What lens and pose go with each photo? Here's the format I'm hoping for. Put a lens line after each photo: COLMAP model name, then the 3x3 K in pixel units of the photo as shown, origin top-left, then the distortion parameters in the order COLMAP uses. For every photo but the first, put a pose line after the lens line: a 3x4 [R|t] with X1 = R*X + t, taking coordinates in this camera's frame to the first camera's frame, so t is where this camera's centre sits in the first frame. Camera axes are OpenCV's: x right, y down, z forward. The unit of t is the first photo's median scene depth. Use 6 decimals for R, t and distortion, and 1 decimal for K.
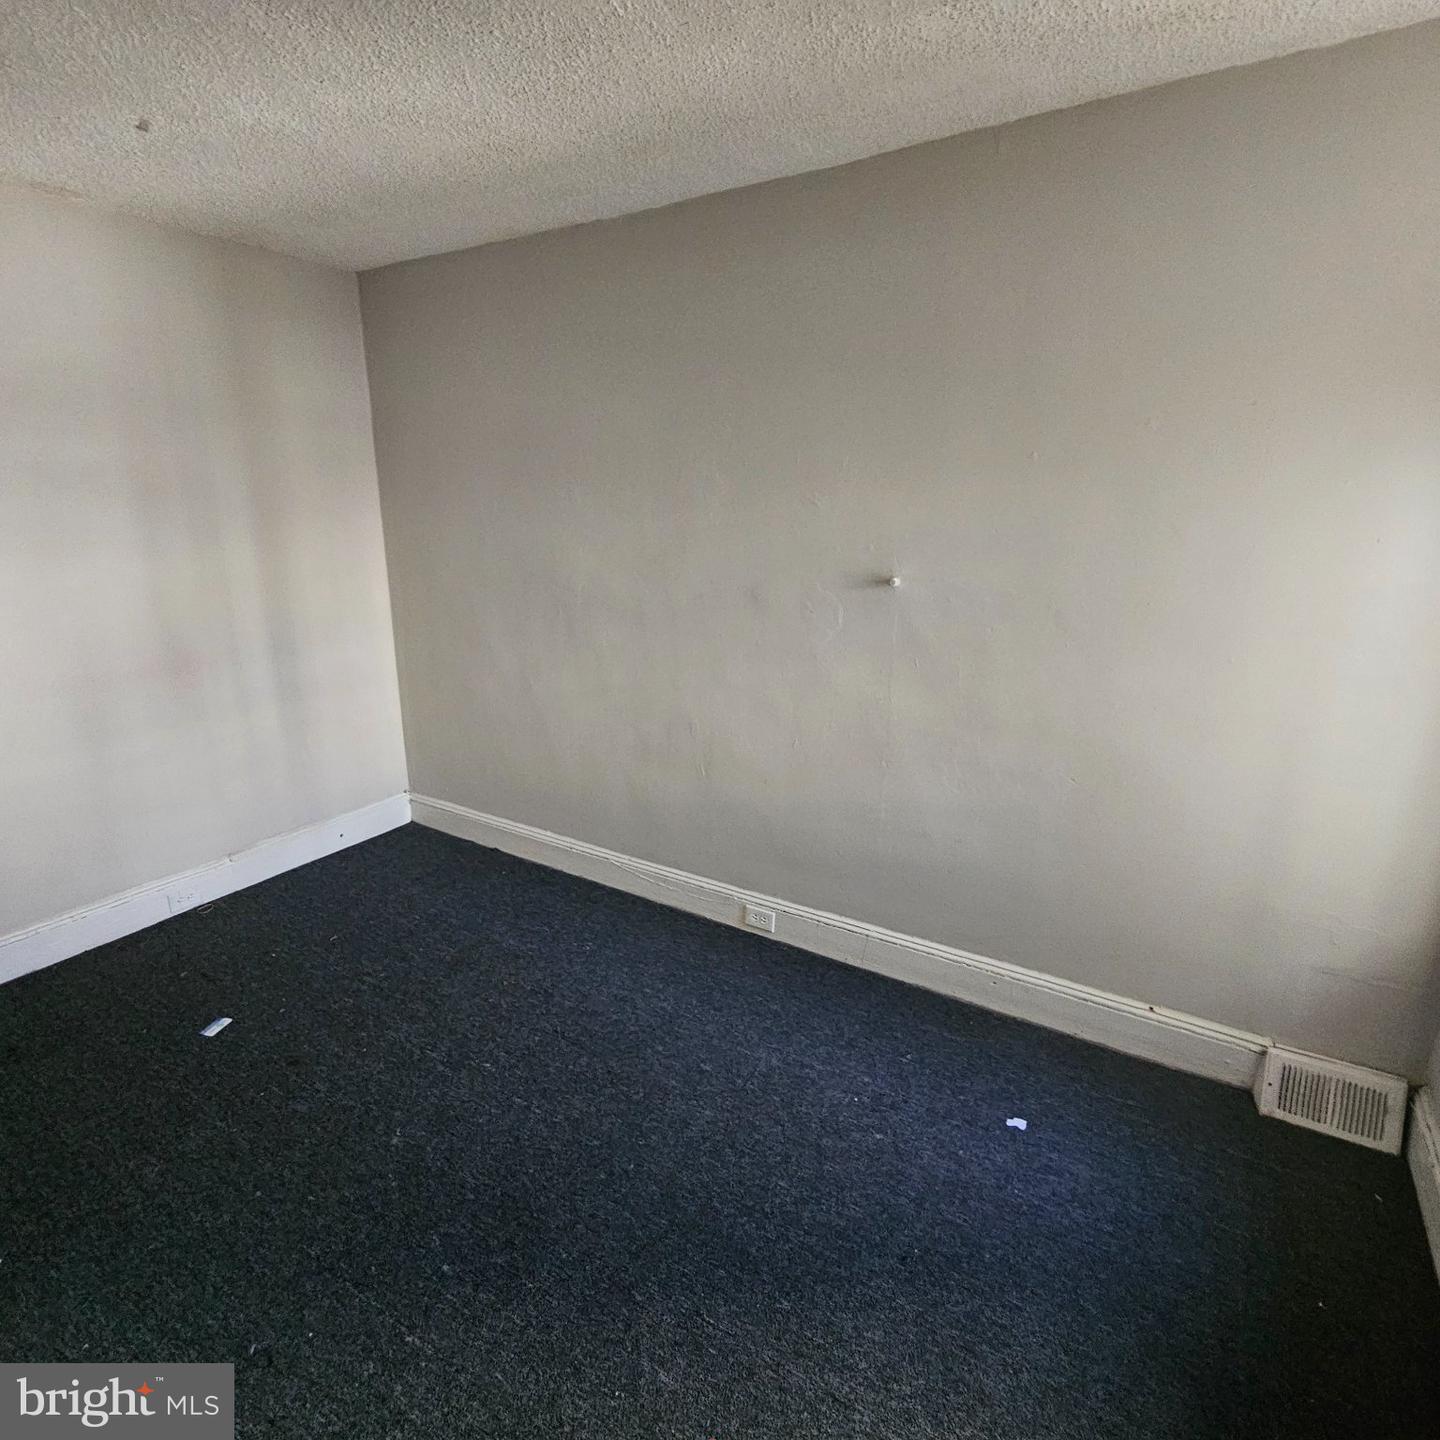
lens RADIAL K [[784.8, 0, 710.2], [0, 784.8, 717.0], [0, 0, 1]] dist [-0.006100, -0.001354]
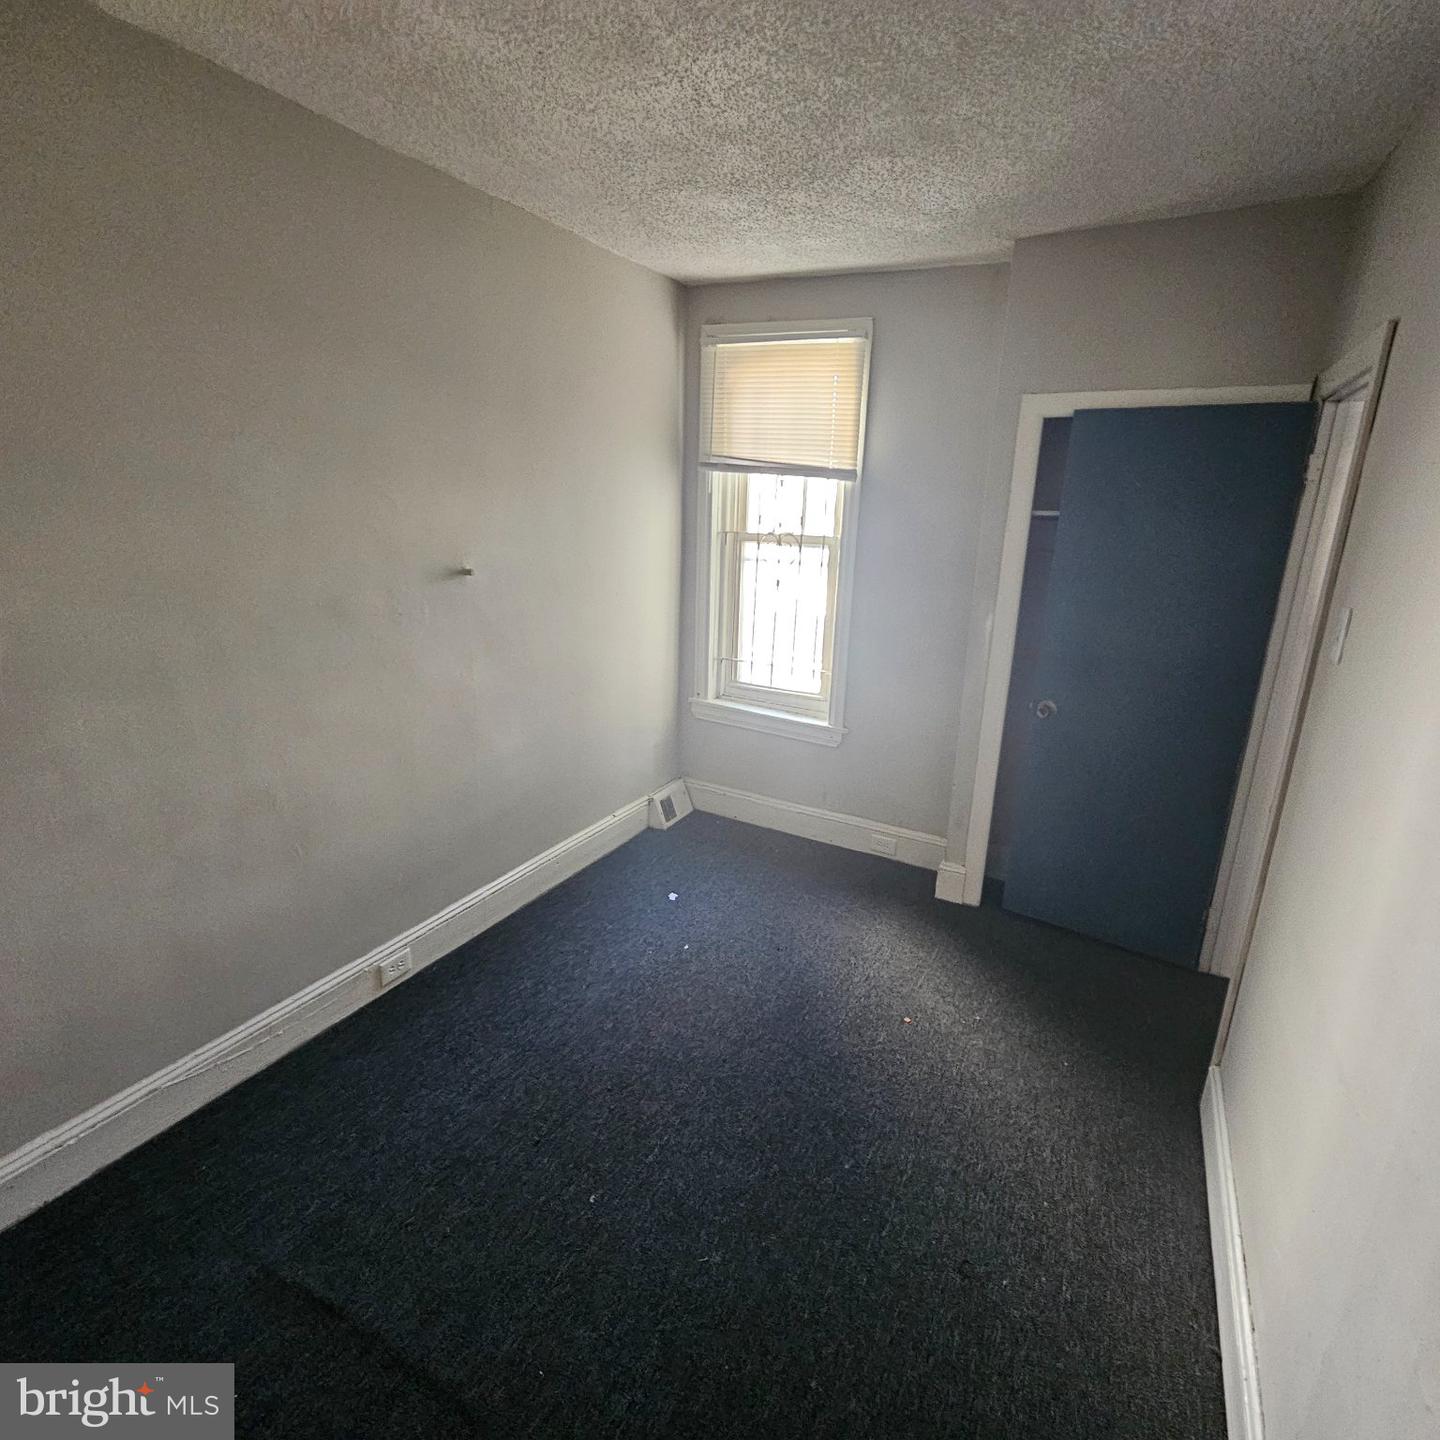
lens RADIAL K [[784.8, 0, 710.2], [0, 784.8, 717.0], [0, 0, 1]] dist [-0.006100, -0.001354]
pose [[-0.062631, -0.278532, 0.958383, -0.876402], [0.217052, 0.933482, 0.285480, -0.218908], [-0.974149, 0.225899, 0.001991, 0.709720]]
